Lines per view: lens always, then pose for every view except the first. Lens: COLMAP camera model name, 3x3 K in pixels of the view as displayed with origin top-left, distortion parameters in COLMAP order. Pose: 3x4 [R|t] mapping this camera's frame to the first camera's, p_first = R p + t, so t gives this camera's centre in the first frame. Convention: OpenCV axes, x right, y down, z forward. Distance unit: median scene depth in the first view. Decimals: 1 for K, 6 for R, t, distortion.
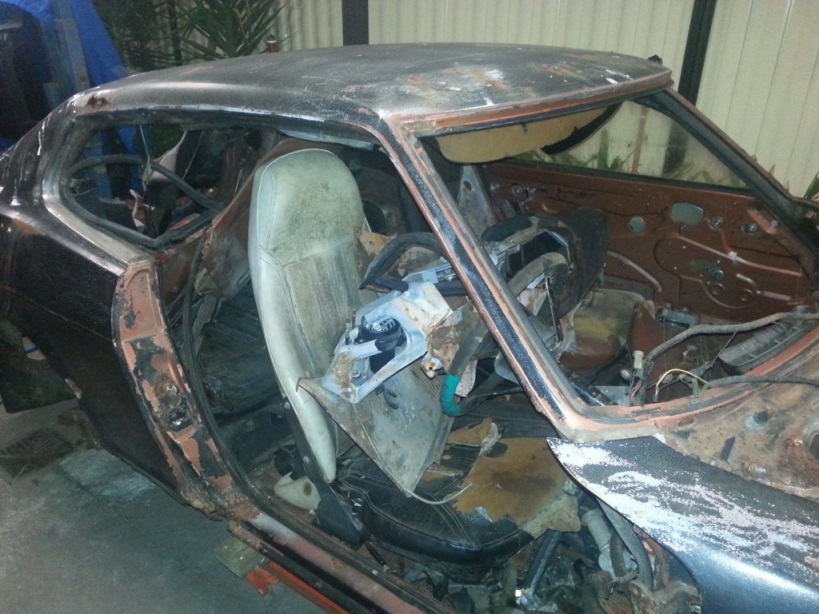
lens RADIAL K [[630.3, 0, 409.5], [0, 630.3, 307.0], [0, 0, 1]] dist [0.006350, 0.001273]
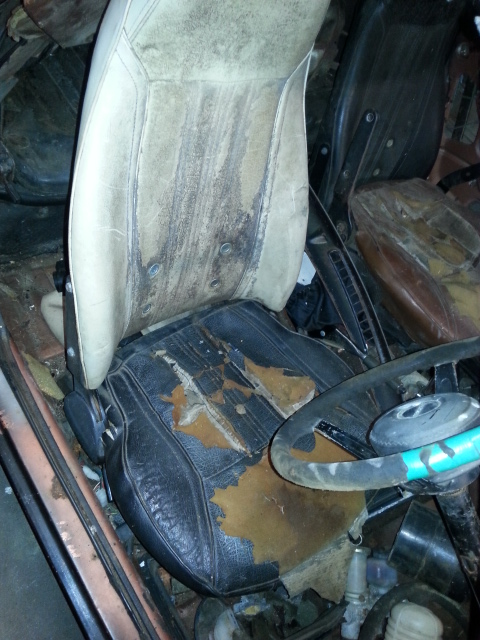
lens RADIAL K [[530.7, 0, 240.0], [0, 530.7, 320.0], [0, 0, 1]] dist [0.019307, -0.079952]
pose [[0.878083, 0.452368, 0.155993, -0.103825], [-0.473885, 0.776880, 0.414597, -0.132614], [0.066363, -0.437973, 0.896535, 0.474159]]
